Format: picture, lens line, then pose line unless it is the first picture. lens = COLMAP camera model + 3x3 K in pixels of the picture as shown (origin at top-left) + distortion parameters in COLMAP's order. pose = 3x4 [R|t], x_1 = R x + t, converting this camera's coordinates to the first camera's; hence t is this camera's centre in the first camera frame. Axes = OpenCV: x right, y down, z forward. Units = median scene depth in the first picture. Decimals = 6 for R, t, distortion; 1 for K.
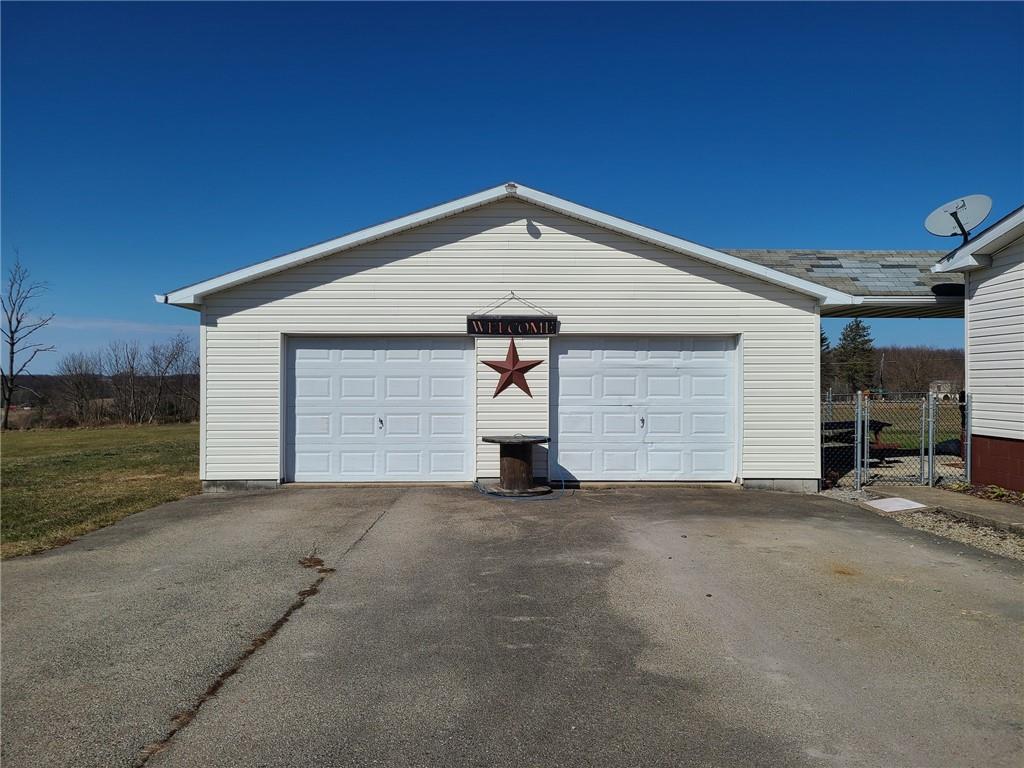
lens RADIAL K [[758.7, 0, 512.0], [0, 758.7, 384.0], [0, 0, 1]] dist [0.053967, -0.003900]
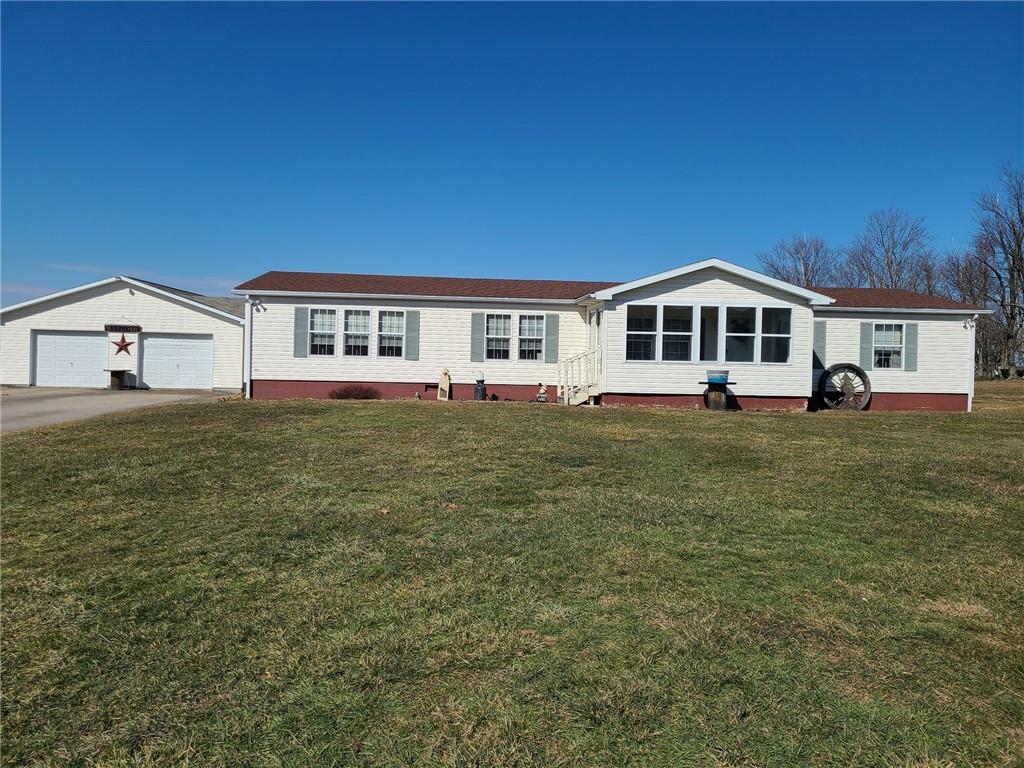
lens RADIAL K [[758.7, 0, 512.0], [0, 758.7, 384.0], [0, 0, 1]] dist [0.053967, -0.003900]
pose [[0.998251, 0.019926, 0.055658, 1.209061], [-0.021261, 0.999498, 0.023491, 0.025140], [-0.055162, -0.024634, 0.998174, -1.756849]]
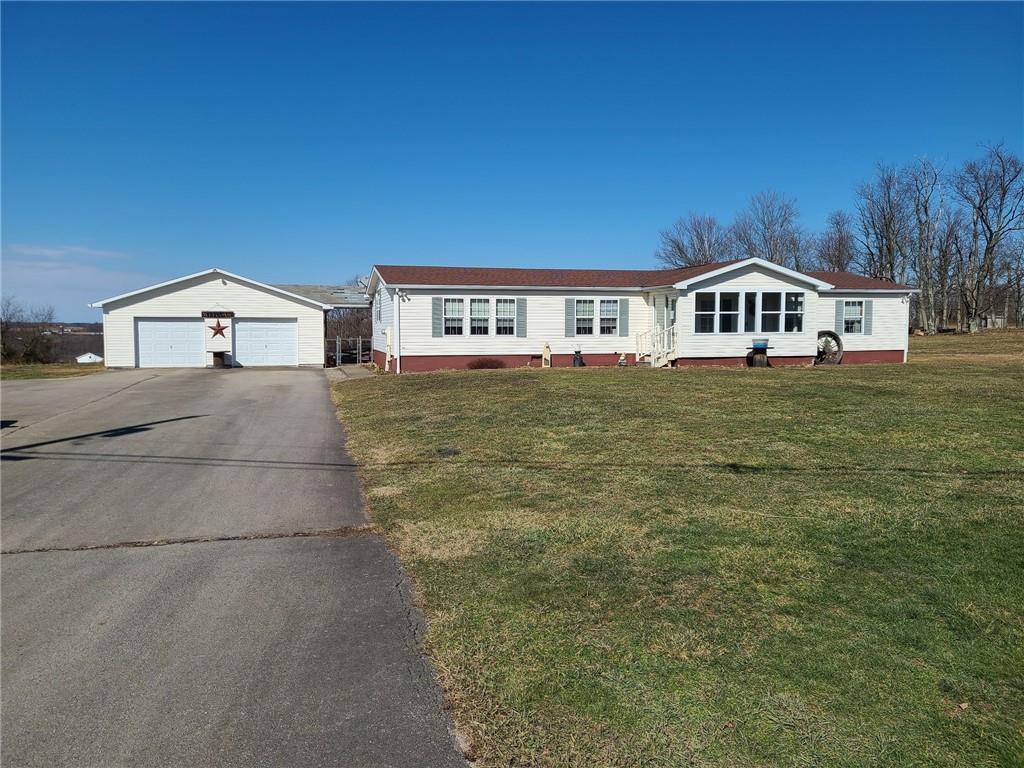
lens RADIAL K [[758.7, 0, 512.0], [0, 758.7, 384.0], [0, 0, 1]] dist [0.053967, -0.003900]
pose [[0.972983, -0.019525, 0.230048, 0.432289], [0.004526, 0.997839, 0.065546, 0.004995], [-0.230831, -0.062734, 0.970969, -2.231436]]
